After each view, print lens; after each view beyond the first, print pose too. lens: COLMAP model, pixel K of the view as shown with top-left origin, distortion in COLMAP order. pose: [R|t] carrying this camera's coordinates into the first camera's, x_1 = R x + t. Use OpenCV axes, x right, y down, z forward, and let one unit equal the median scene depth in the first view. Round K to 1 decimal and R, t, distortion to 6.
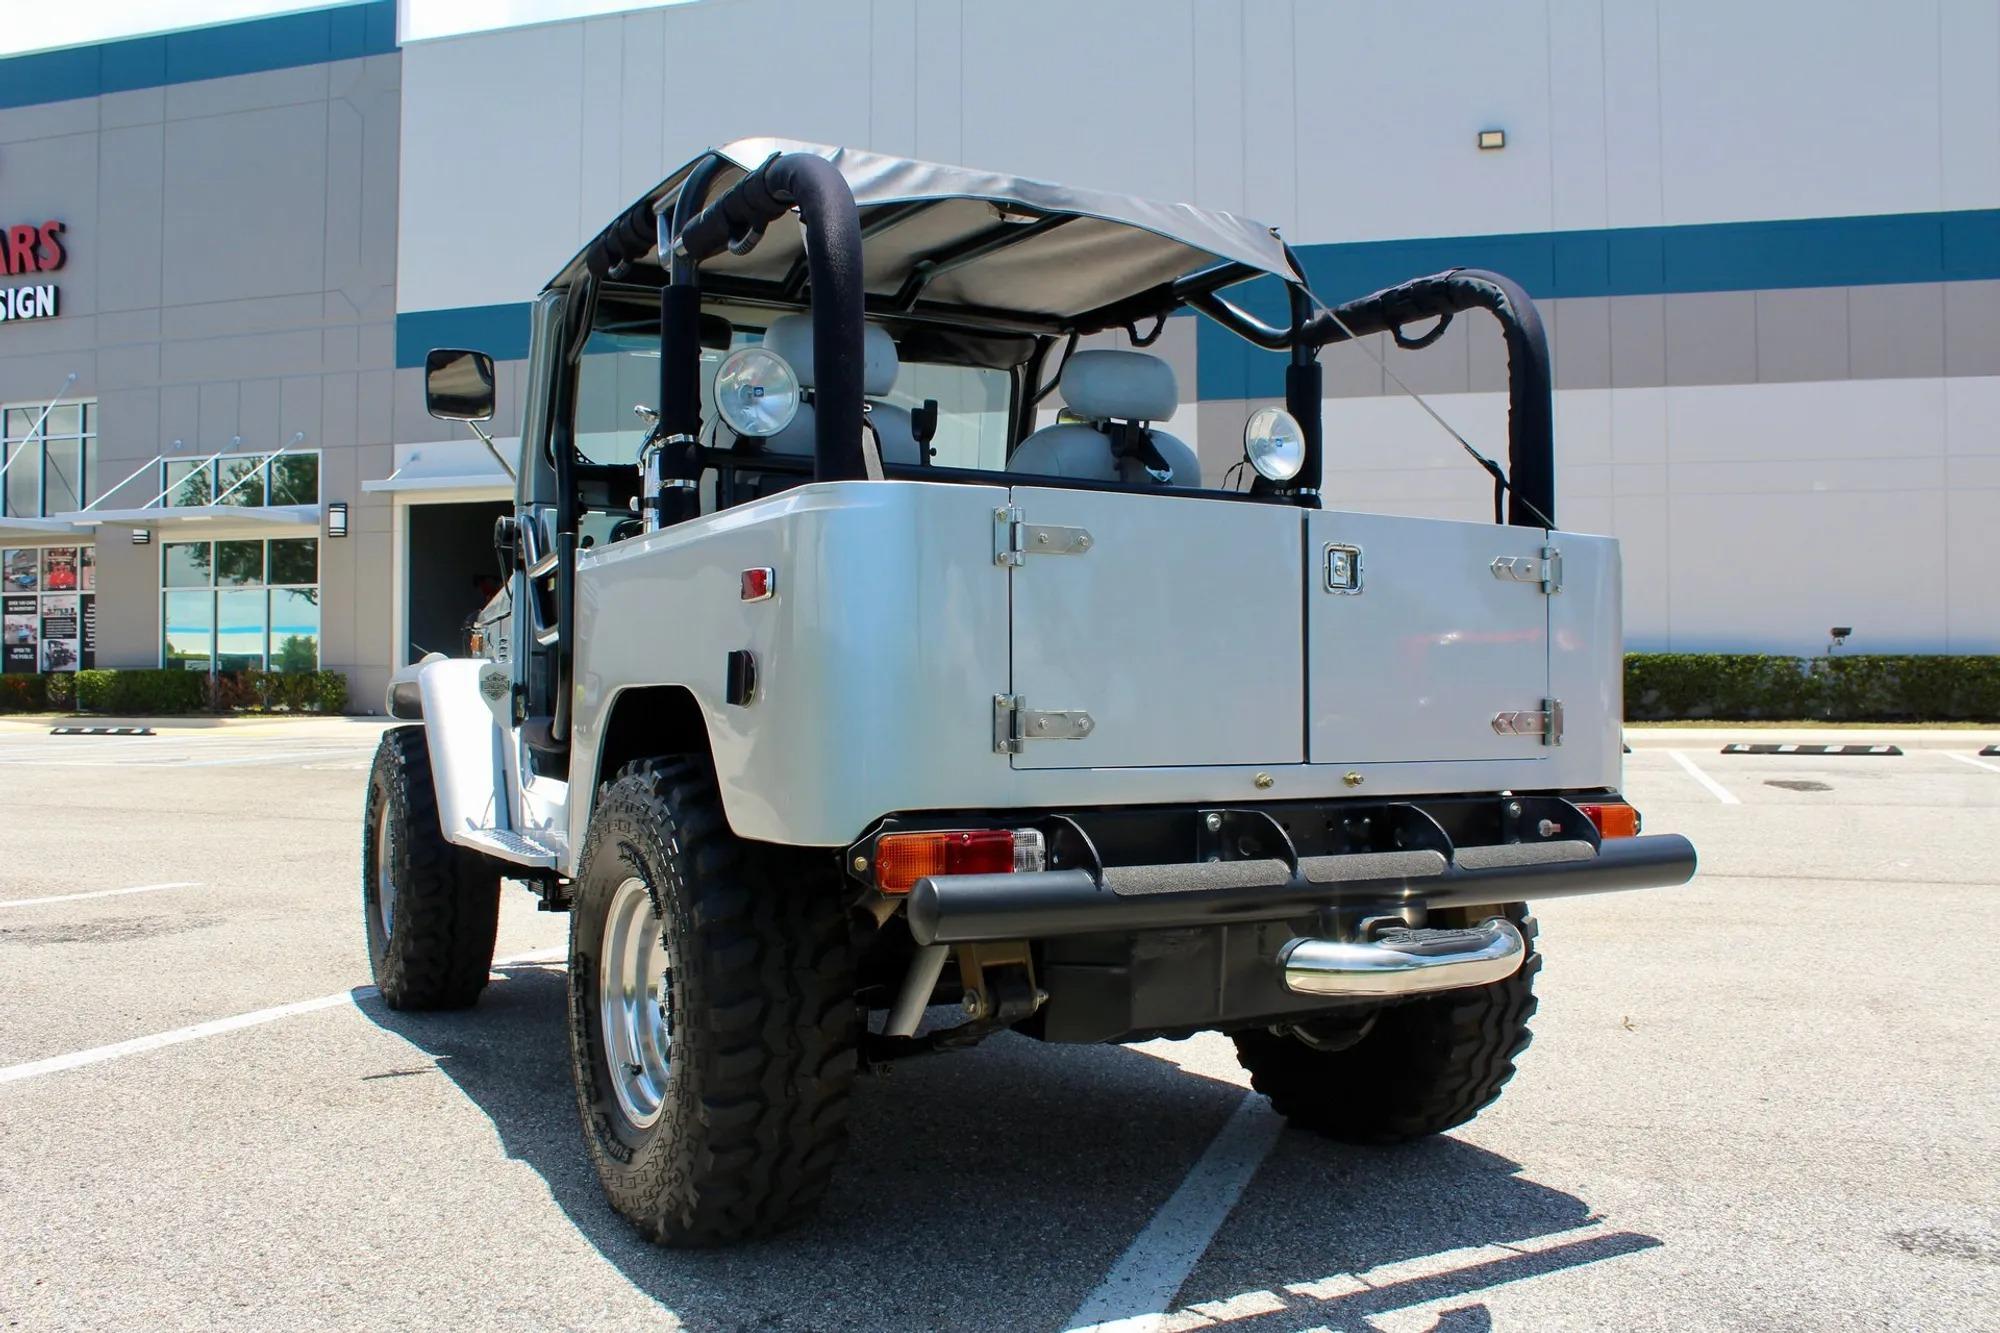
lens RADIAL K [[1726.1, 0, 995.5], [0, 1726.1, 678.1], [0, 0, 1]] dist [-0.160879, 0.141970]
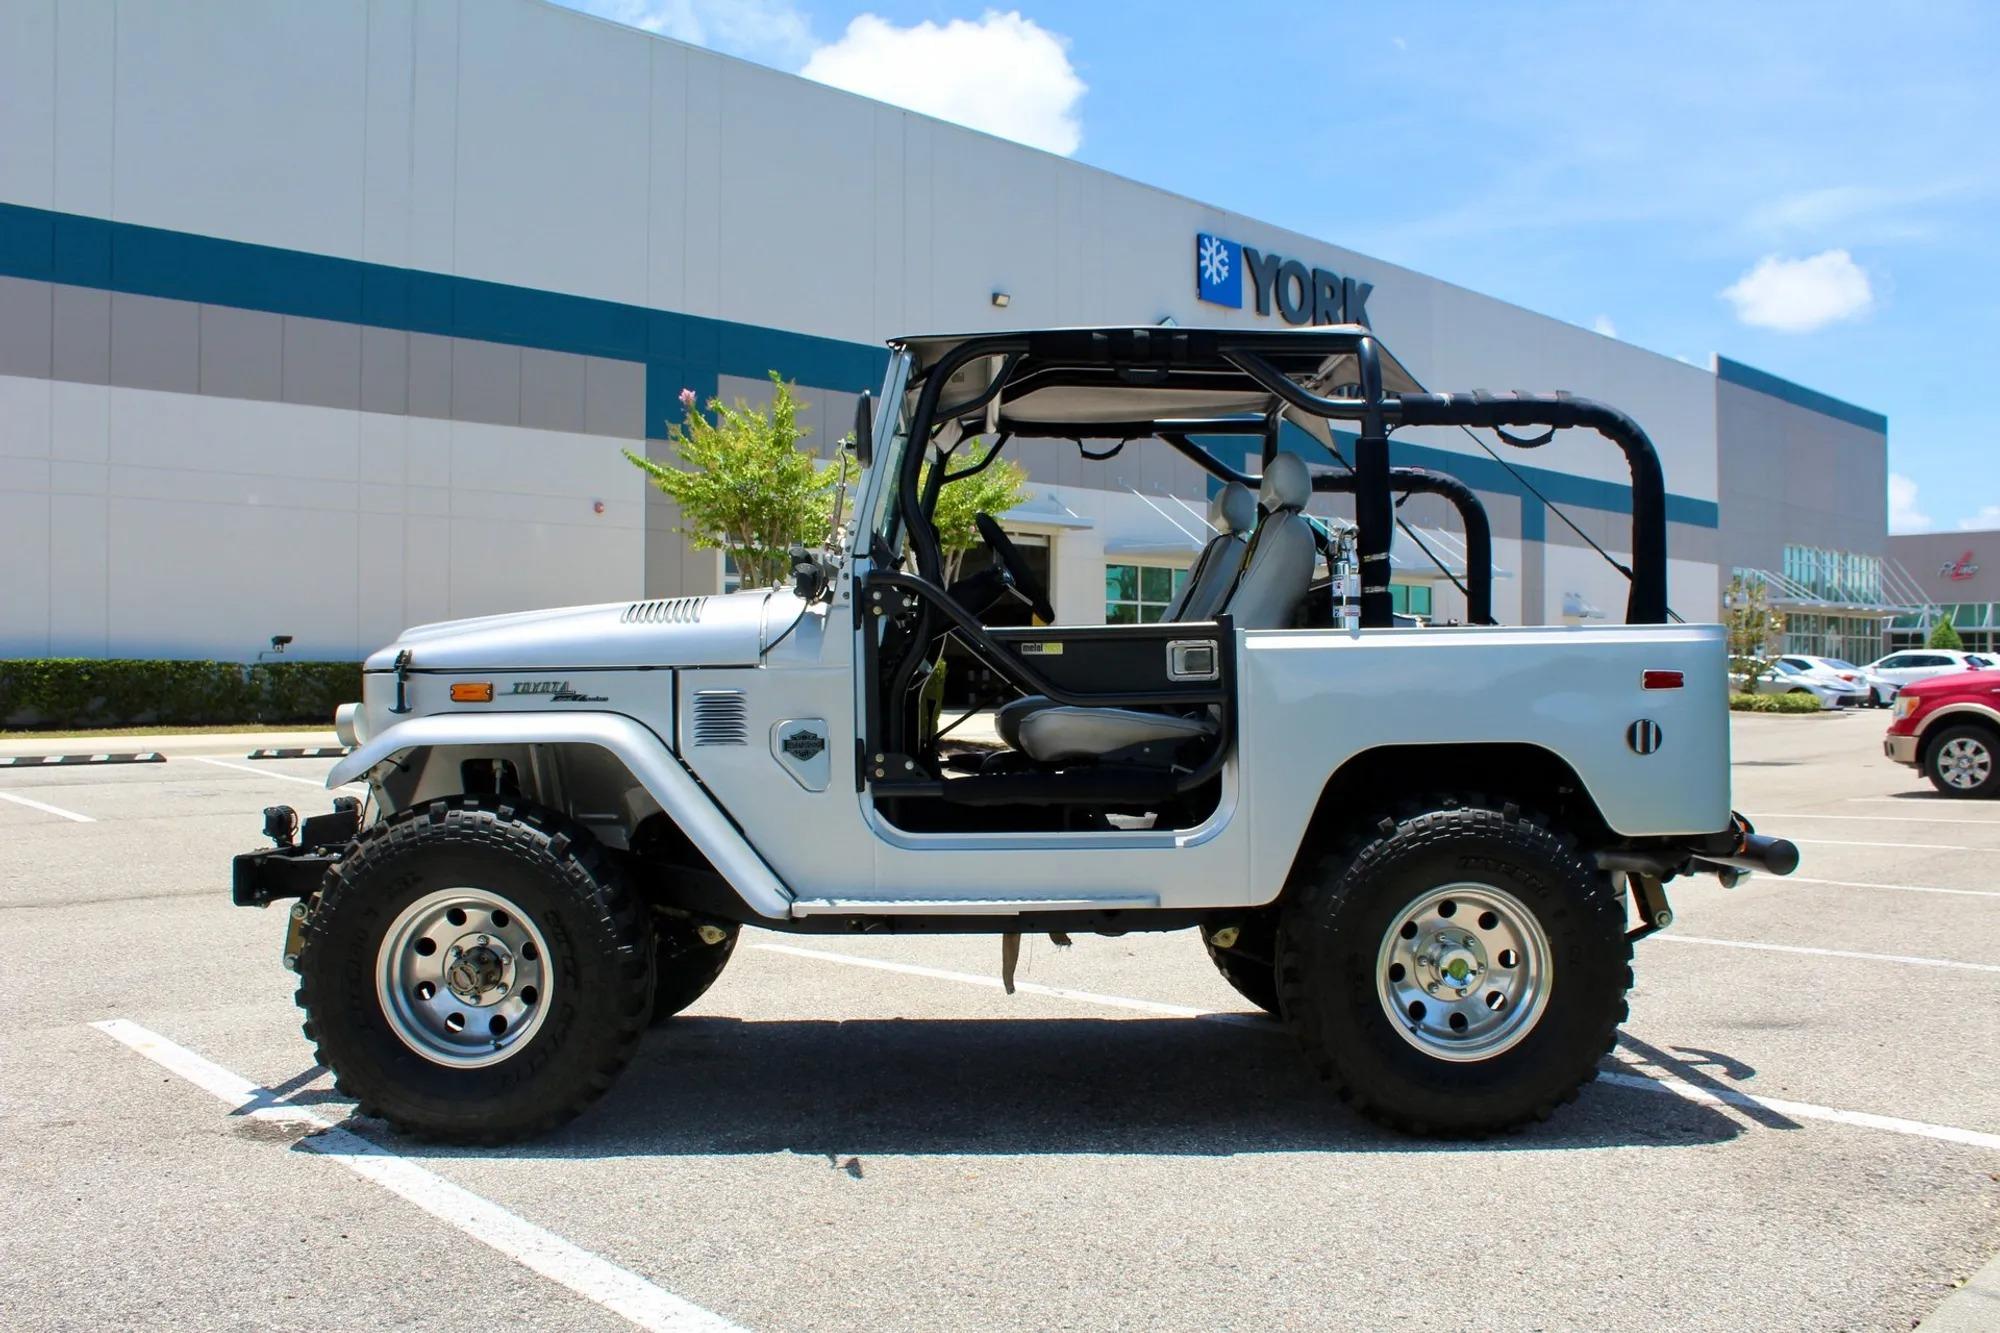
lens RADIAL K [[1726.1, 0, 987.9], [0, 1726.1, 677.2], [0, 0, 1]] dist [-0.160879, 0.141970]
pose [[0.481323, -0.003398, 0.876537, -1.405349], [0.000744, 0.999994, 0.003468, -0.047520], [-0.876543, -0.001017, 0.481322, 0.593907]]
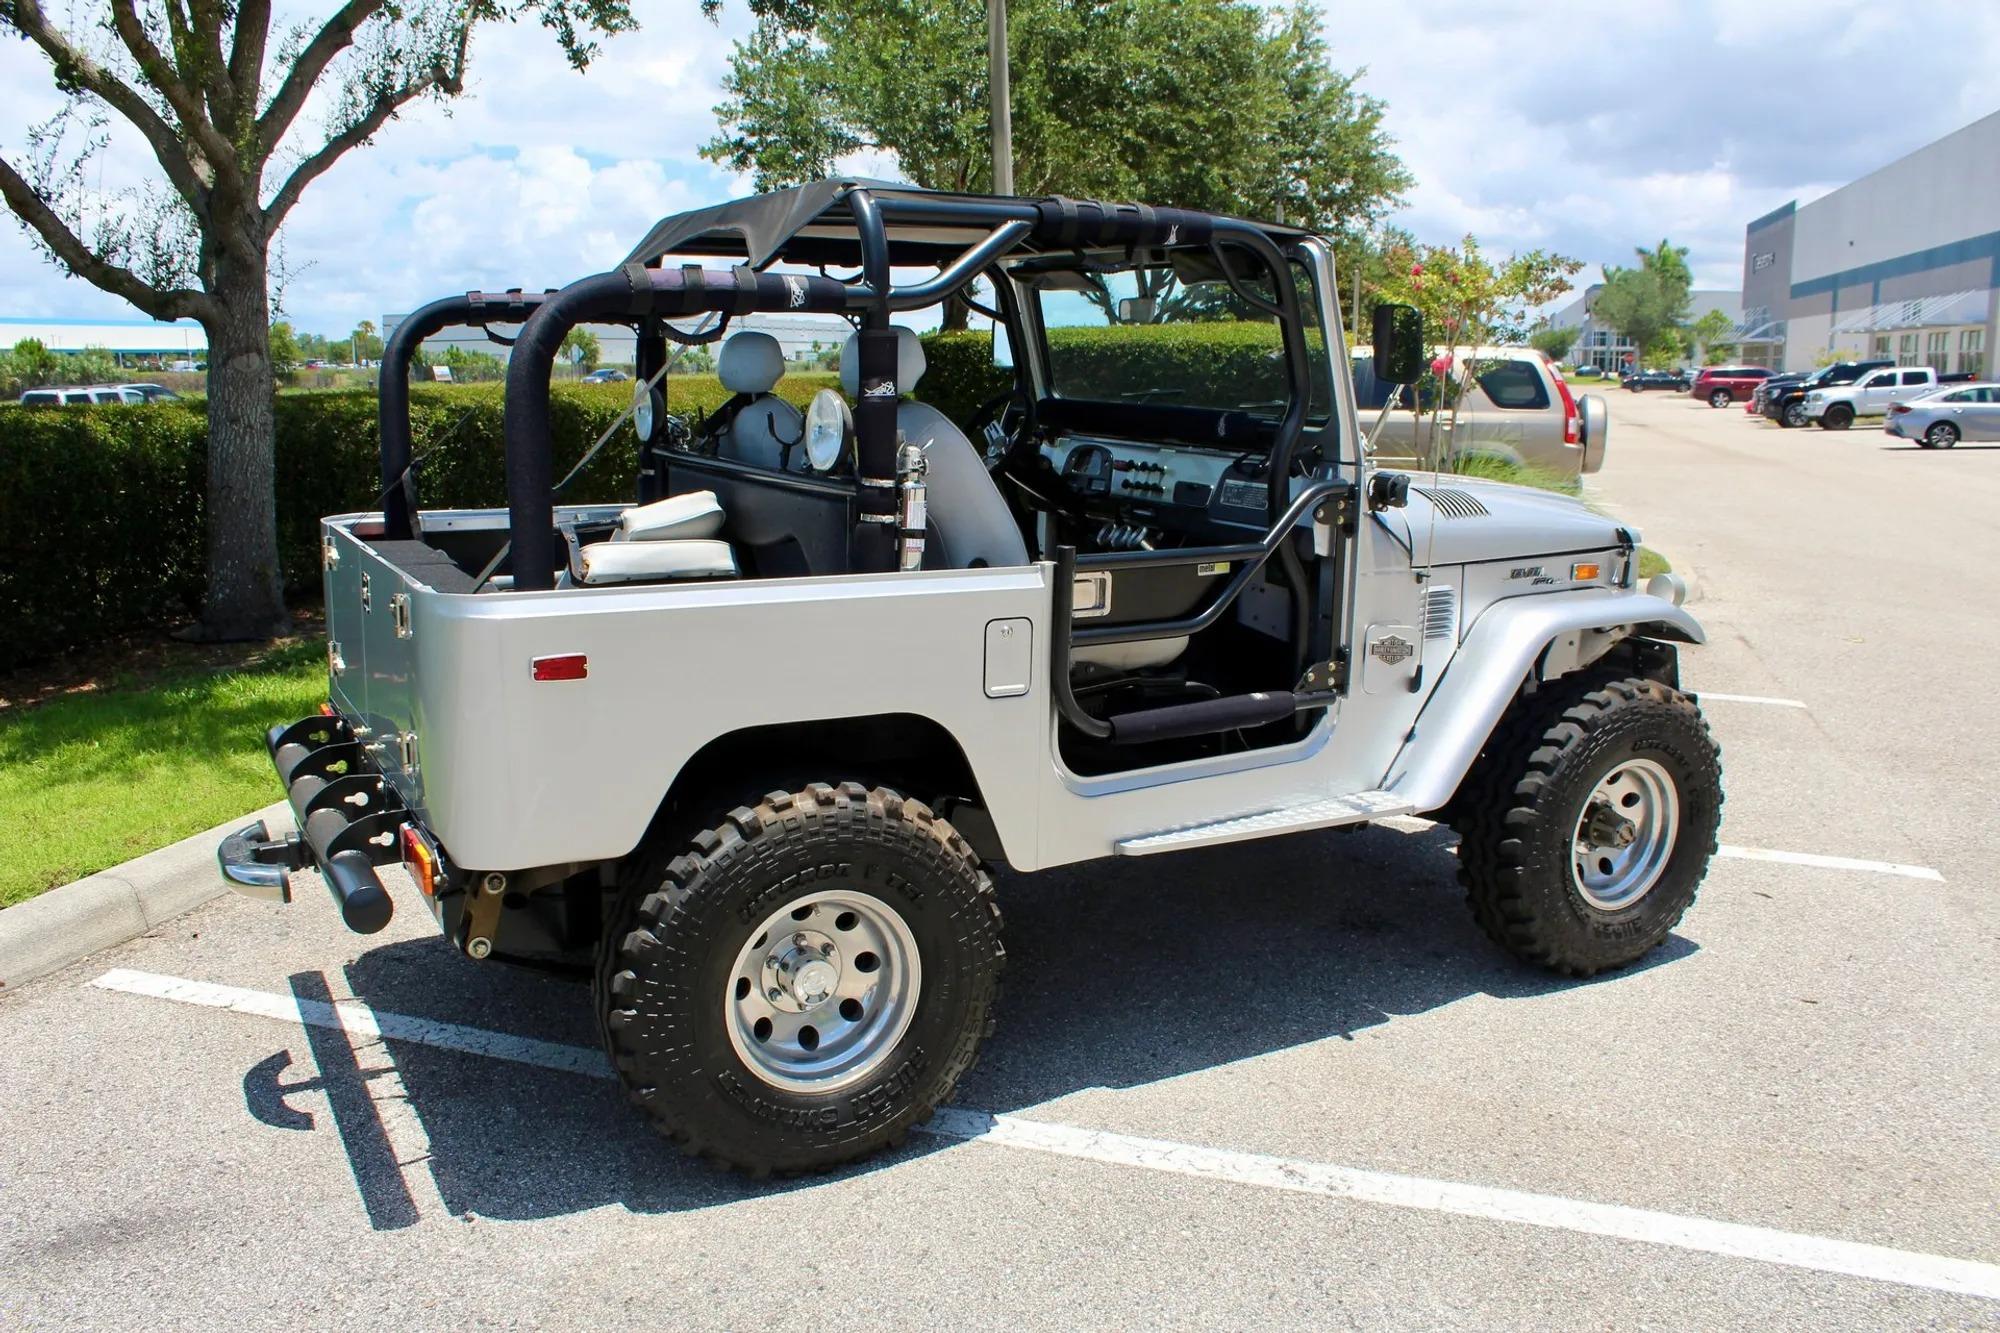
lens RADIAL K [[1664.1, 0, 1002.5], [0, 1664.1, 687.4], [0, 0, 1]] dist [-0.162820, 0.136131]
pose [[0.003434, 0.194673, -0.980862, 1.208993], [-0.001237, 0.980868, 0.194670, -0.197241], [0.999993, 0.000545, 0.003610, 1.234051]]
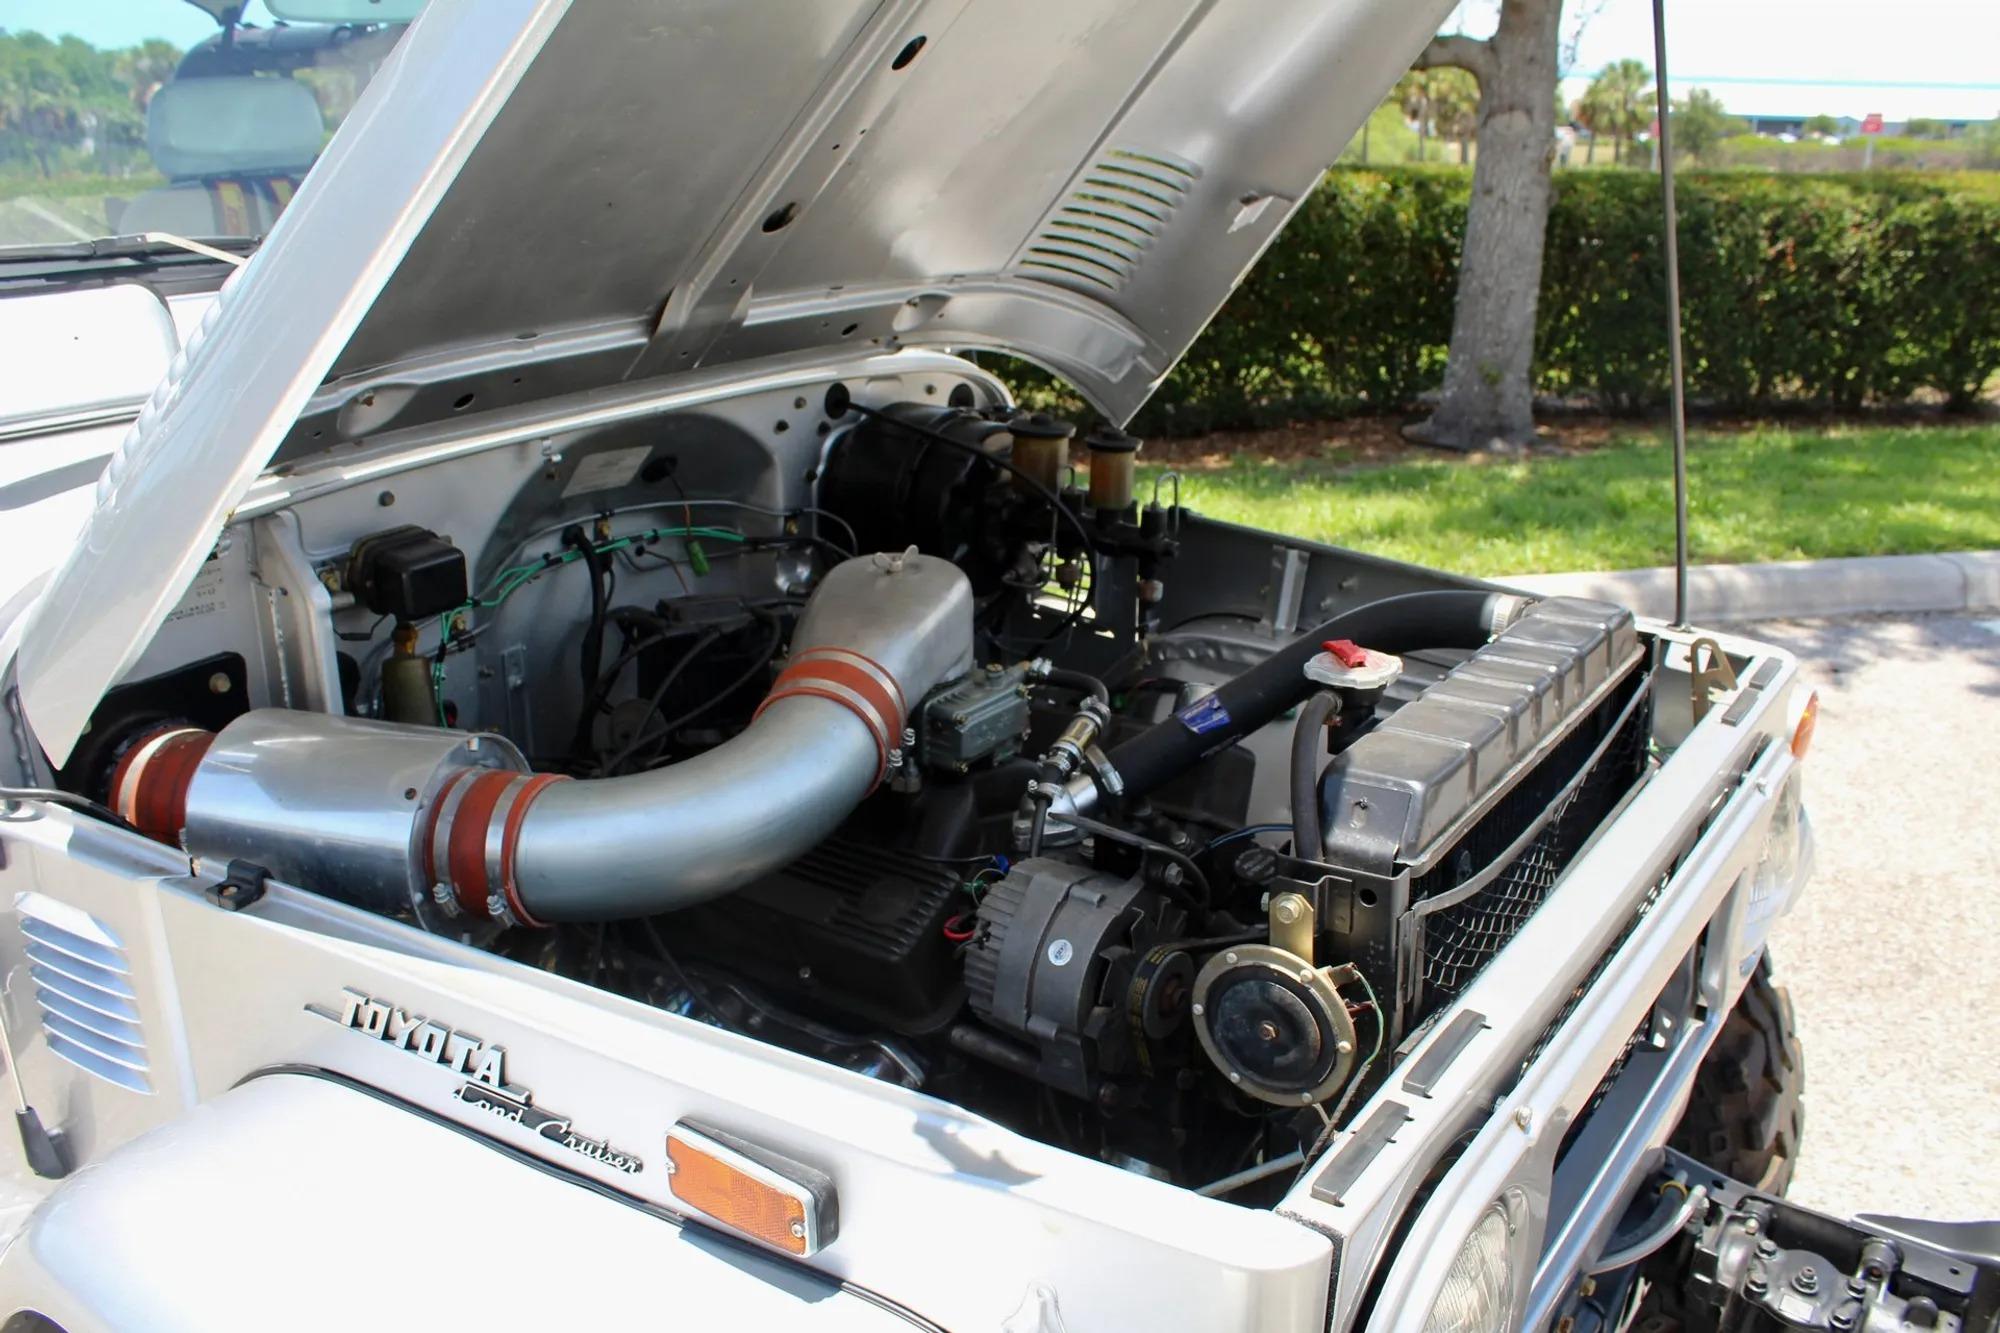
lens RADIAL K [[1664.1, 0, 990.4], [0, 1664.1, 650.0], [0, 0, 1]] dist [-0.162820, 0.136131]
pose [[-0.908801, 0.125965, -0.397761, -0.092535], [-0.001476, 0.952361, 0.304971, -0.191689], [0.417228, 0.277745, -0.865320, 1.949678]]
